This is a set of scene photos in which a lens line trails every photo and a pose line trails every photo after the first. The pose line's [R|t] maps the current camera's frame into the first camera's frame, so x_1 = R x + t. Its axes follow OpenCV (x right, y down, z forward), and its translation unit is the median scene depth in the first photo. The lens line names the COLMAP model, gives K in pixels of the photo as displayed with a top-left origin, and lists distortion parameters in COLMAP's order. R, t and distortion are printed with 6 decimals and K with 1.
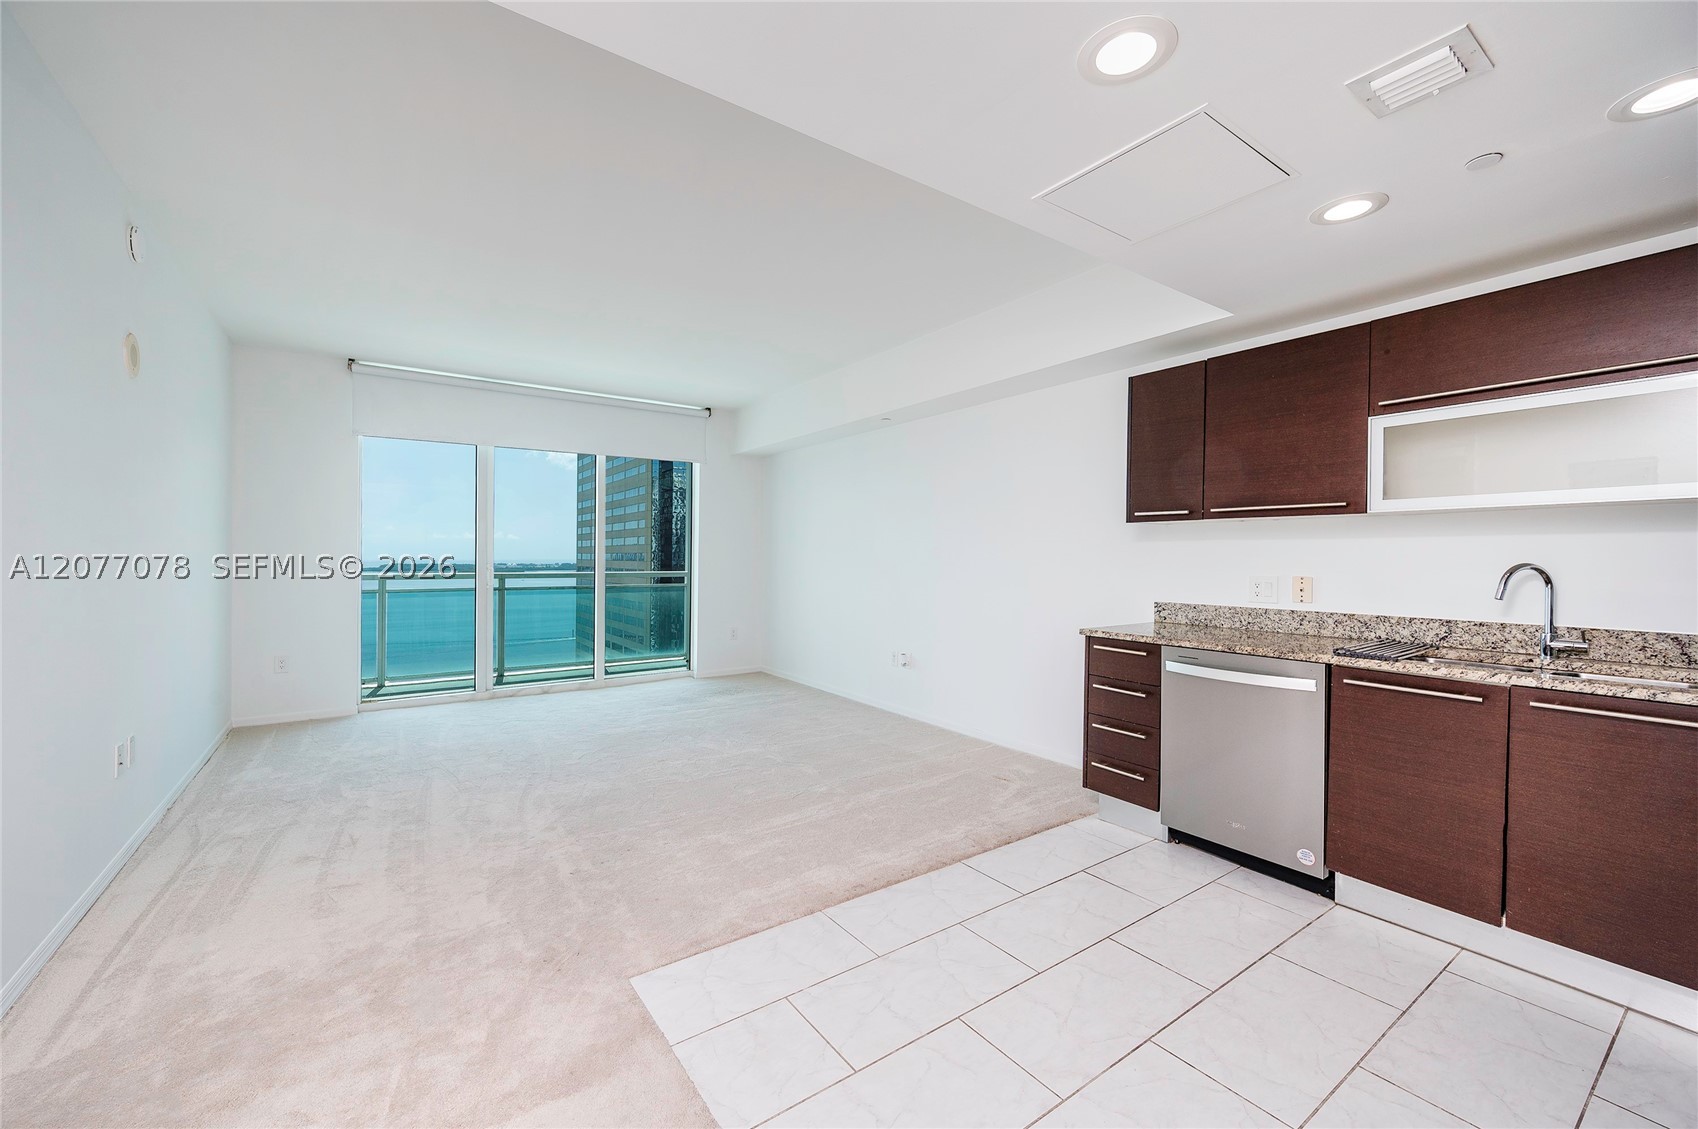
lens RADIAL K [[667.3, 0, 843.1], [0, 667.3, 561.3], [0, 0, 1]] dist [0.001913, -0.000688]
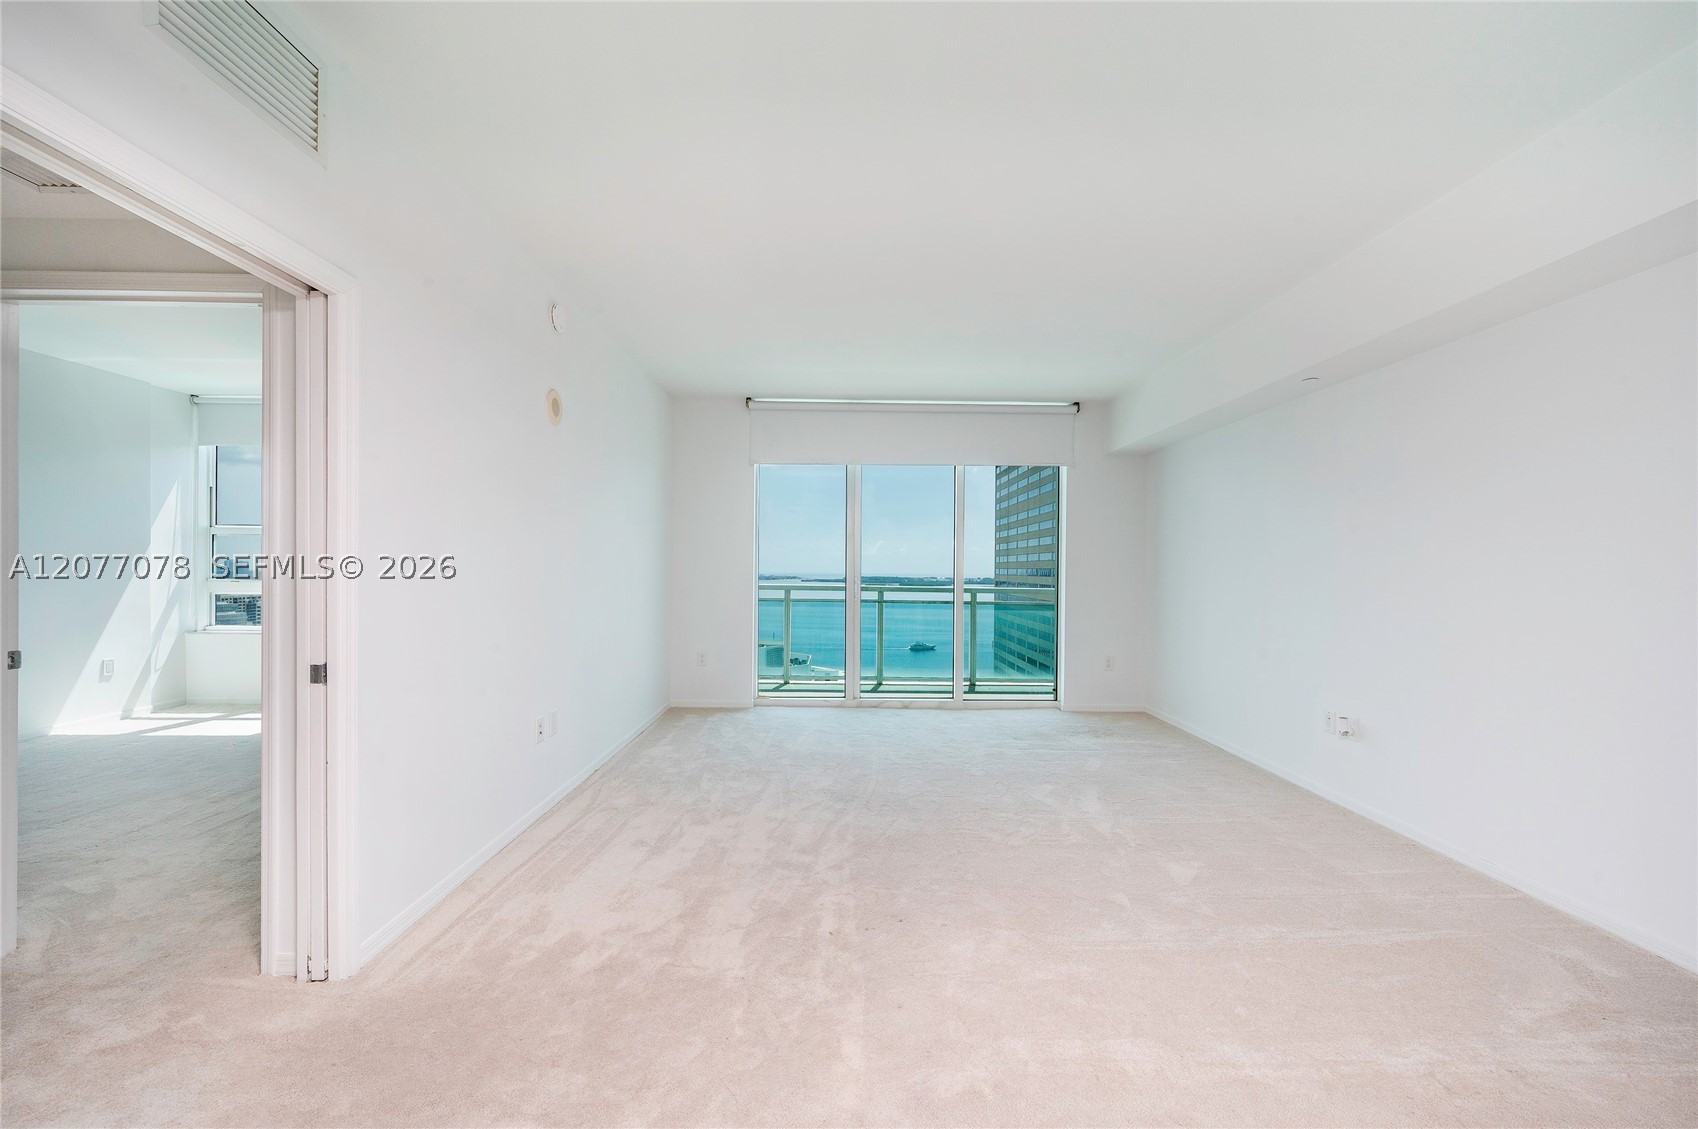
lens RADIAL K [[667.3, 0, 848.4], [0, 667.3, 572.9], [0, 0, 1]] dist [0.001913, -0.000688]
pose [[0.828685, 0.010289, -0.559621, 0.083858], [-0.013635, 0.999905, -0.001806, -0.003902], [0.559550, 0.009127, 0.828747, 0.239193]]
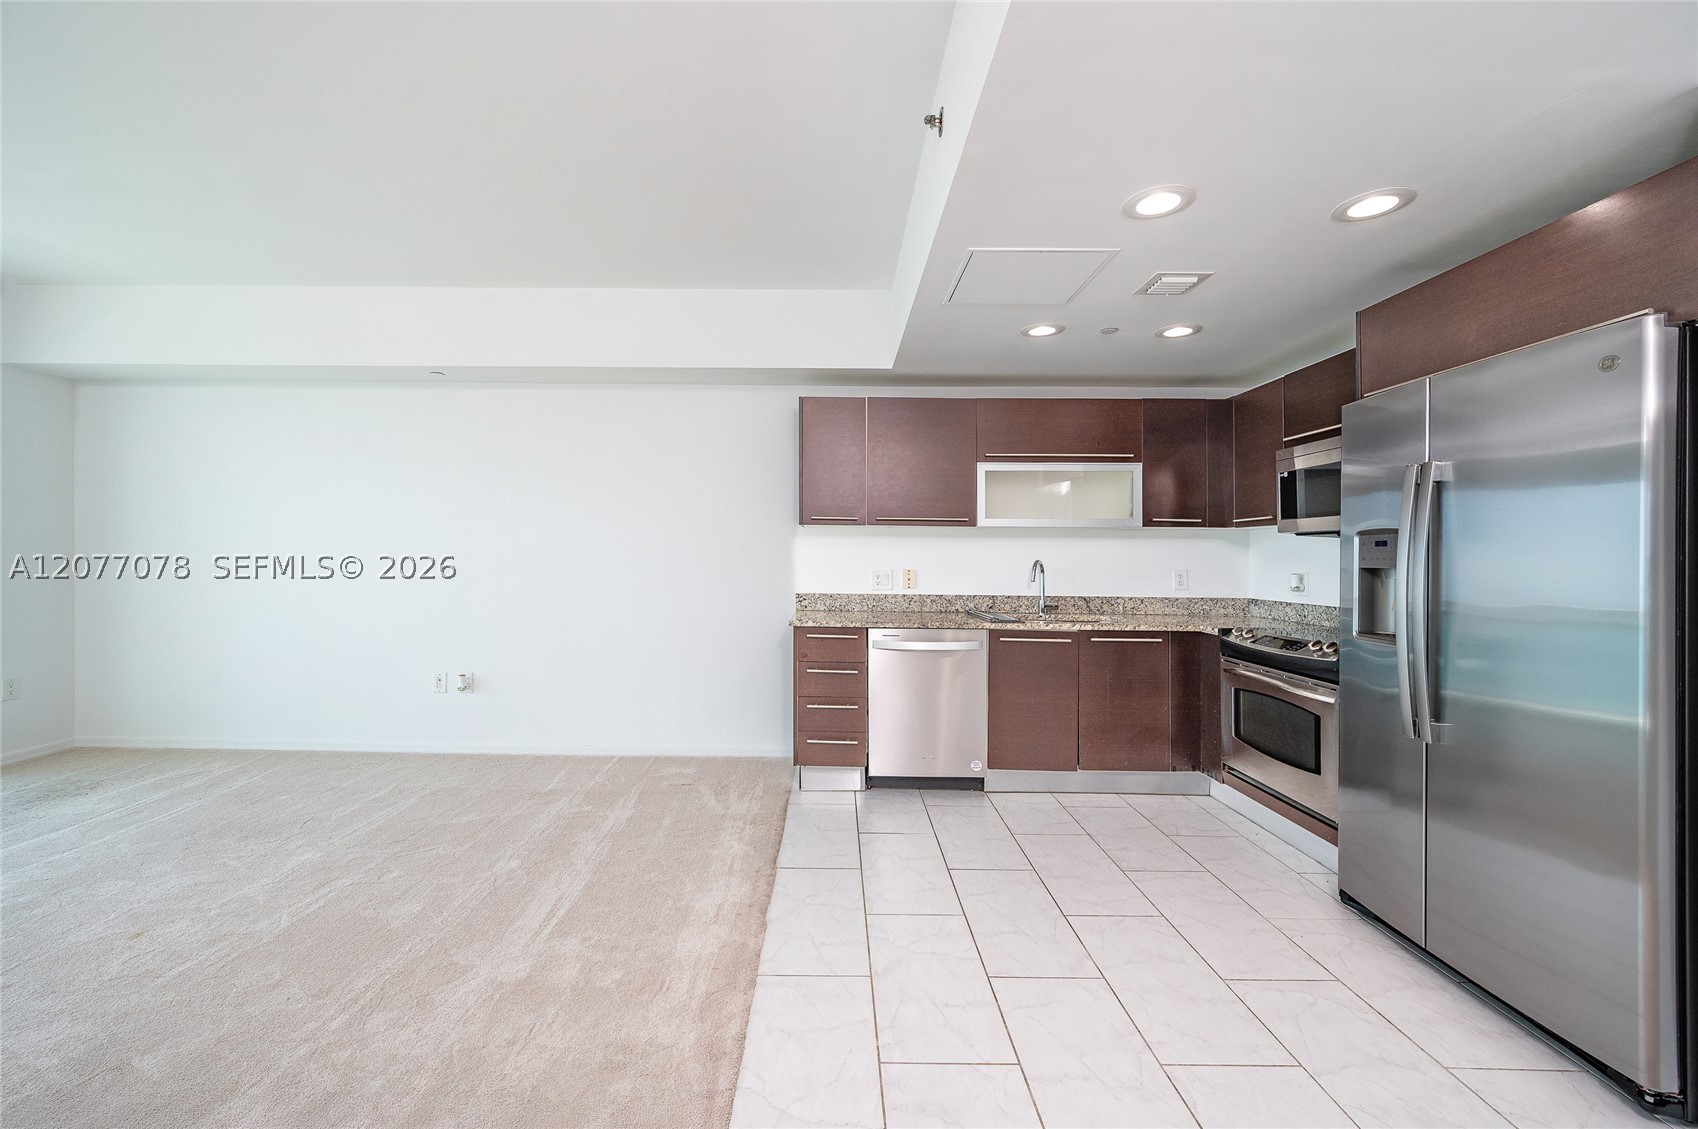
lens RADIAL K [[667.3, 0, 811.4], [0, 667.3, 552.1], [0, 0, 1]] dist [0.001913, -0.000688]
pose [[0.591470, 0.005685, 0.806307, -0.512517], [-0.001200, 0.999980, -0.006171, -0.004082], [-0.806326, 0.002683, 0.591465, 0.336235]]
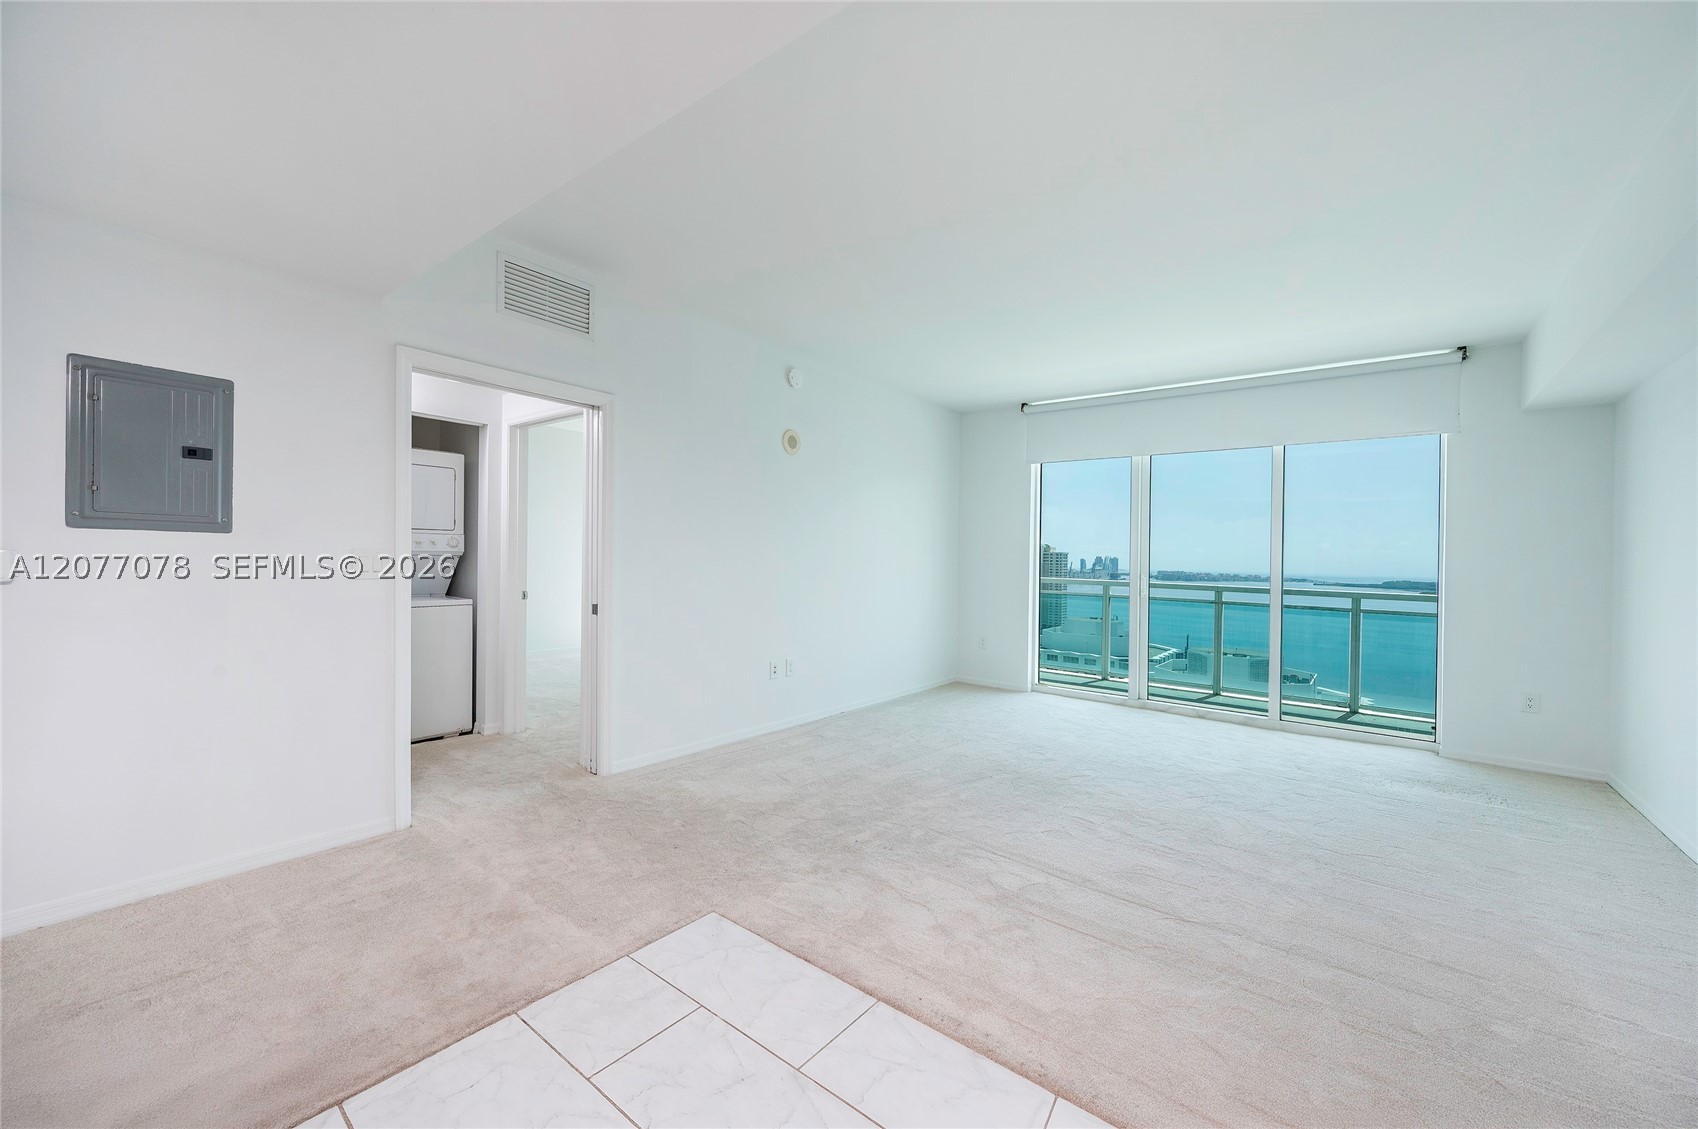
lens RADIAL K [[667.3, 0, 864.6], [0, 667.3, 560.5], [0, 0, 1]] dist [0.001913, -0.000688]
pose [[0.318944, 0.007616, -0.947743, 0.552737], [-0.032099, 0.999481, -0.002771, 0.001618], [0.947230, 0.031305, 0.319022, 0.545906]]
